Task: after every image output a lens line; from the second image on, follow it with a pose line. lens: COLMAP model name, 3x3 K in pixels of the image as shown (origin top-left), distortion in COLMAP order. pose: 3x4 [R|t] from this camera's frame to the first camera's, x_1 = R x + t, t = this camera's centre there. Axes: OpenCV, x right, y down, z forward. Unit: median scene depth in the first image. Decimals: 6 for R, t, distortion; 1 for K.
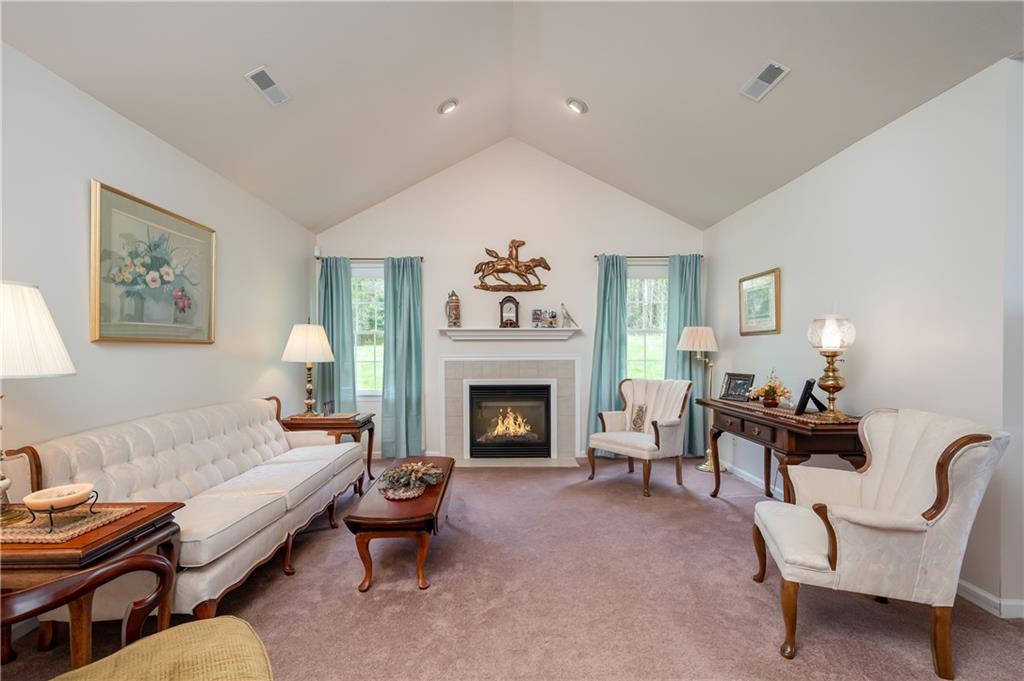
lens RADIAL K [[447.6, 0, 515.7], [0, 447.6, 356.3], [0, 0, 1]] dist [-0.001016, 0.000022]
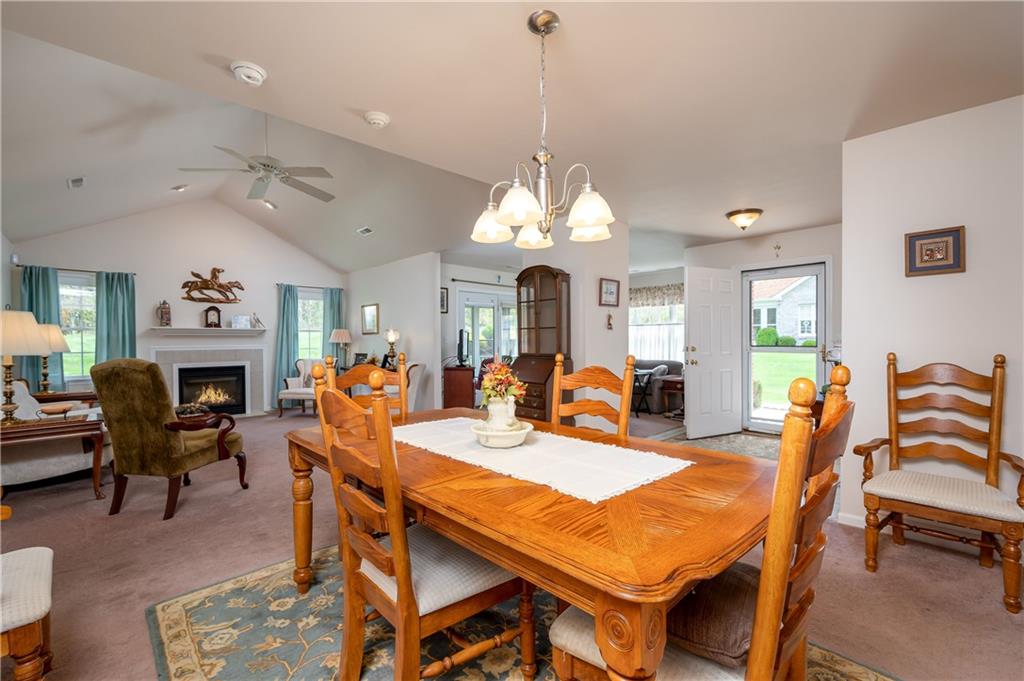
lens RADIAL K [[437.0, 0, 515.3], [0, 437.0, 344.4], [0, 0, 1]] dist [-0.000096, -0.000105]
pose [[0.724475, -0.008023, 0.689255, -0.283594], [0.015340, 0.999872, -0.004484, 0.013139], [-0.689131, 0.013822, 0.724505, -0.722228]]
